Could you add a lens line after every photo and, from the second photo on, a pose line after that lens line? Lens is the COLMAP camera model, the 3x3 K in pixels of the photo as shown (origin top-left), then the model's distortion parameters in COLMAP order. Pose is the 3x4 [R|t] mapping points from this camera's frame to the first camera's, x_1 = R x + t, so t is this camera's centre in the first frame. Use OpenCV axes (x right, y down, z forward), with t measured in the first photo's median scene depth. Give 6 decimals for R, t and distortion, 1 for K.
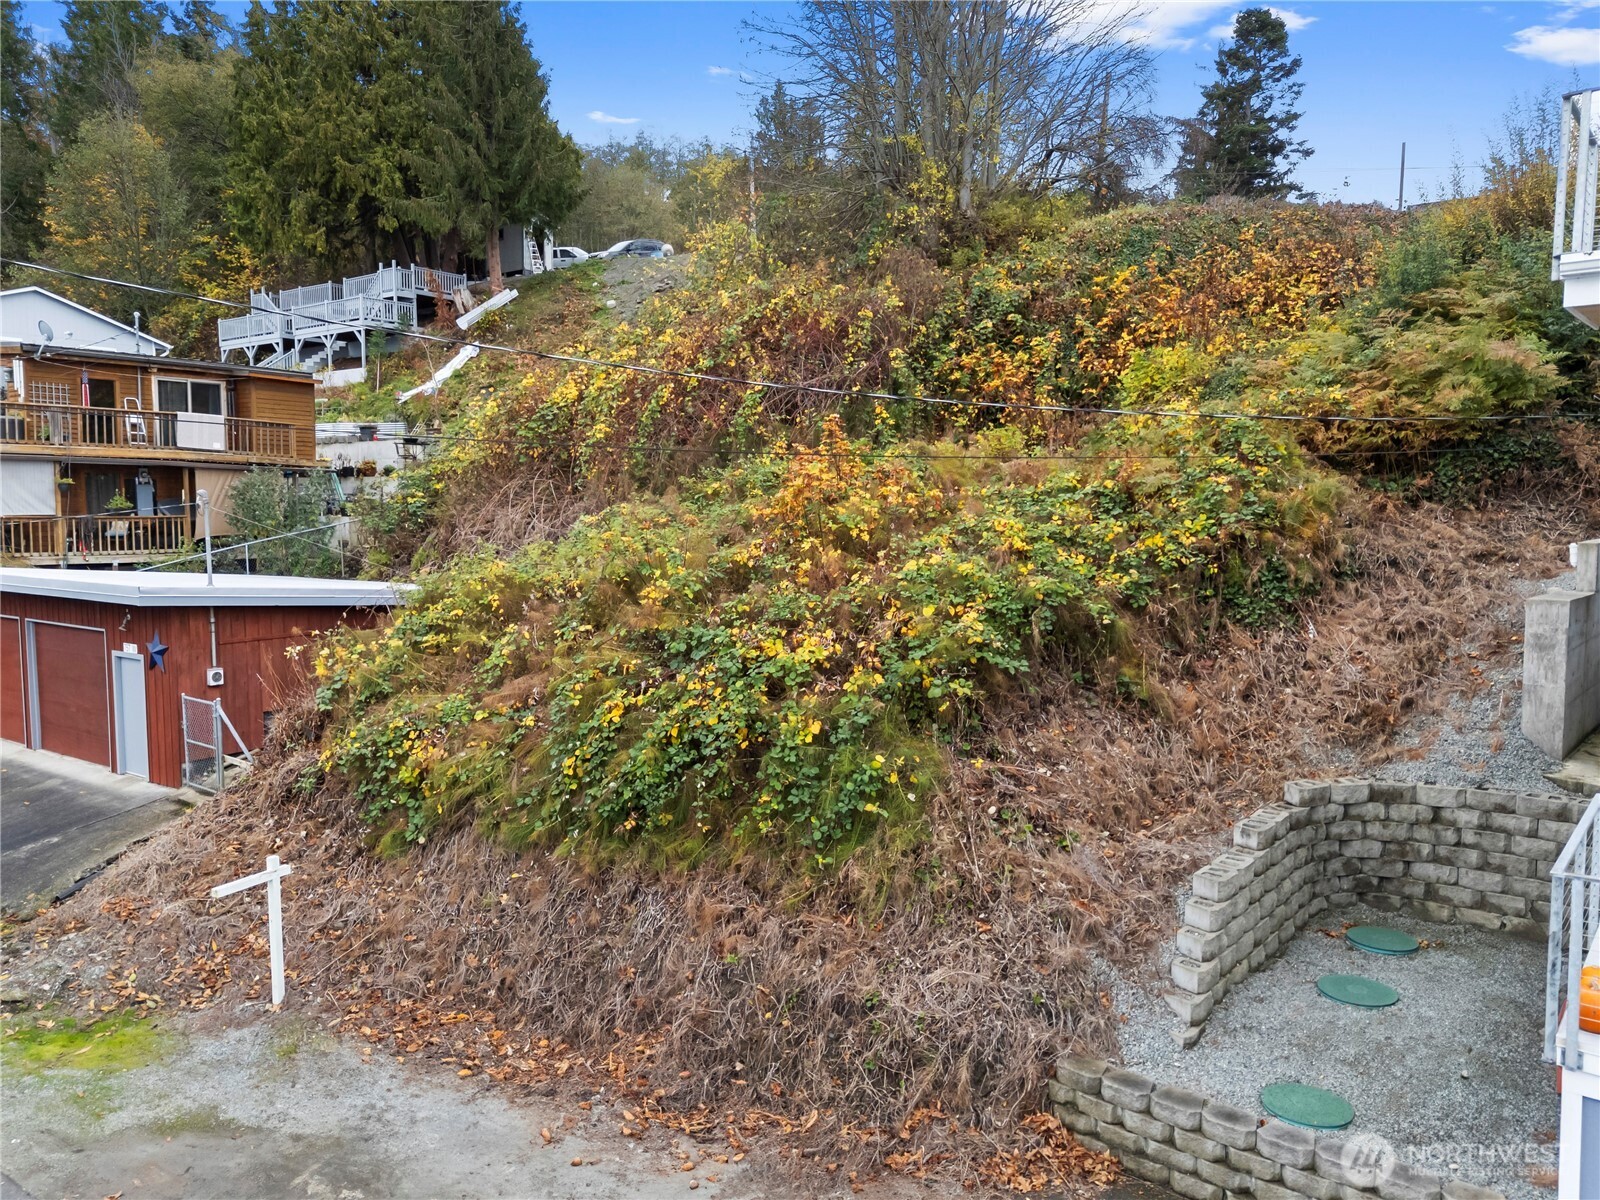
lens RADIAL K [[1167.1, 0, 804.6], [0, 1167.1, 607.2], [0, 0, 1]] dist [0.081017, -0.083436]
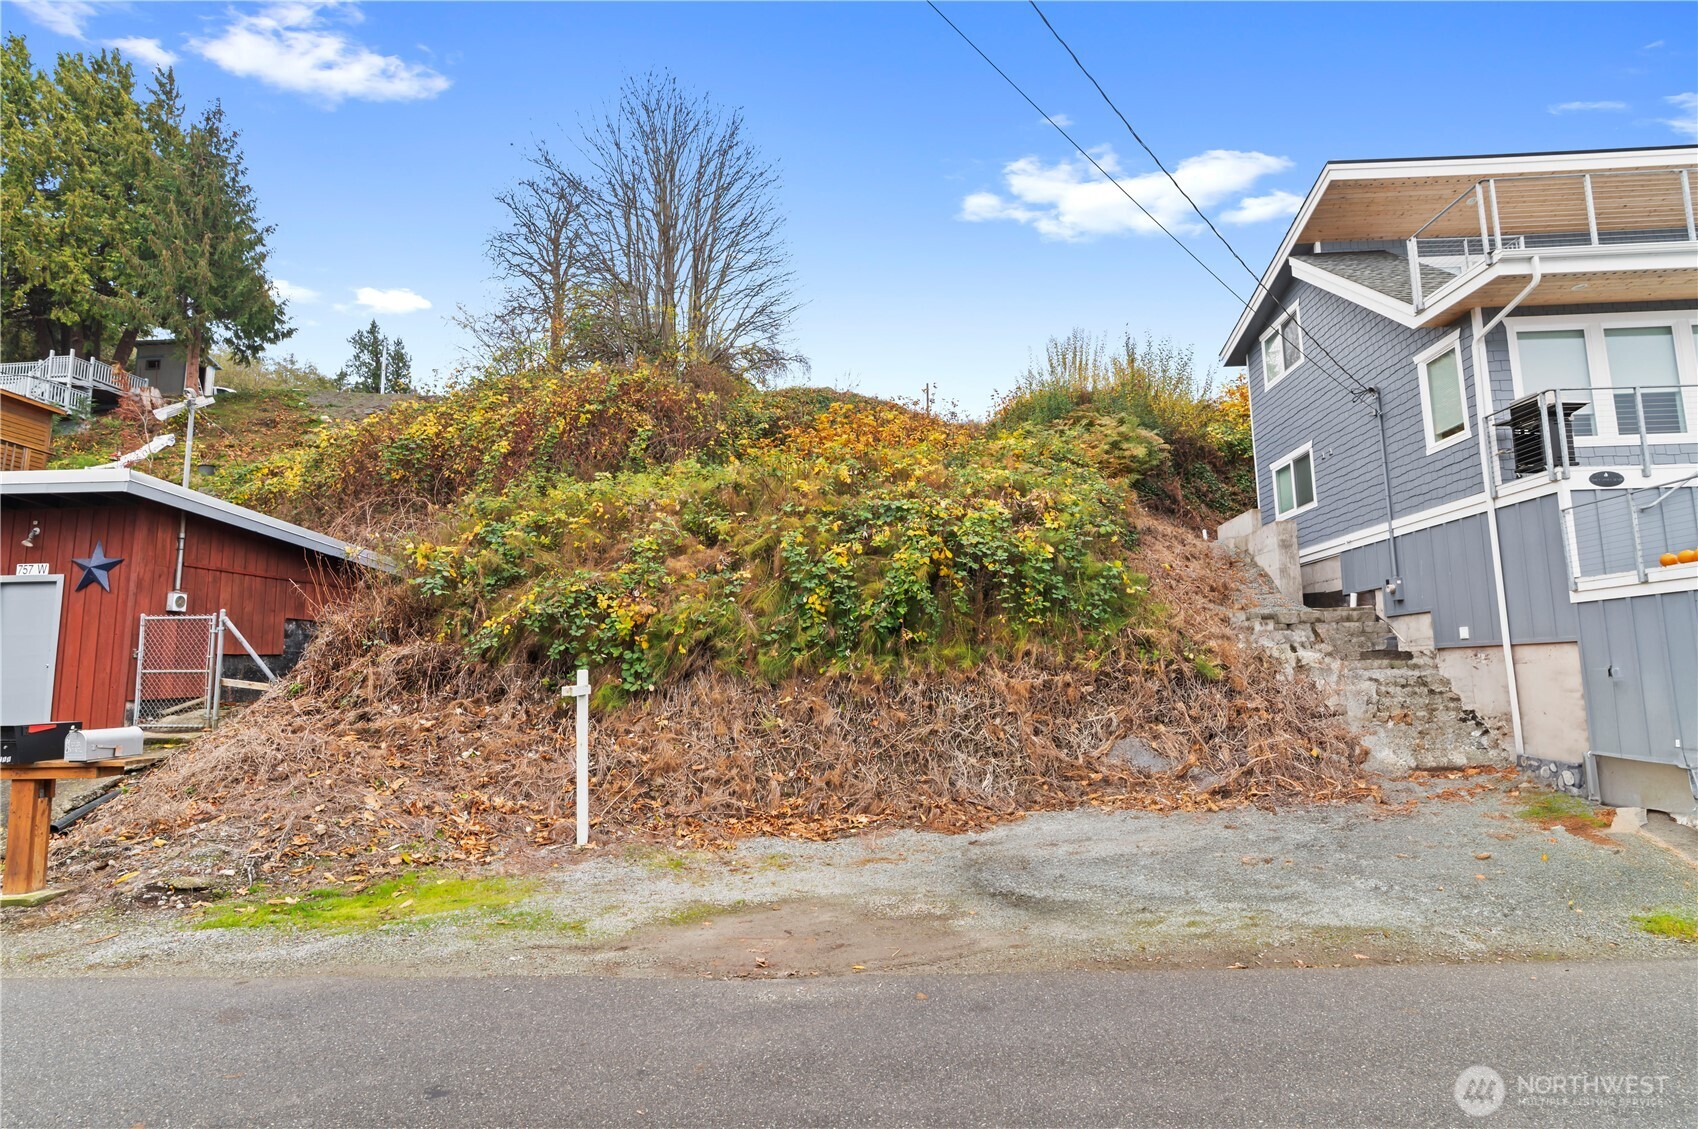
lens RADIAL K [[806.7, 0, 849.0], [0, 806.7, 564.5], [0, 0, 1]] dist [0.000533, 0.000196]
pose [[0.834173, 0.050005, 0.549232, -0.413238], [0.068358, 0.978827, -0.192940, 0.175770], [-0.547251, 0.198490, 0.813092, 0.262165]]
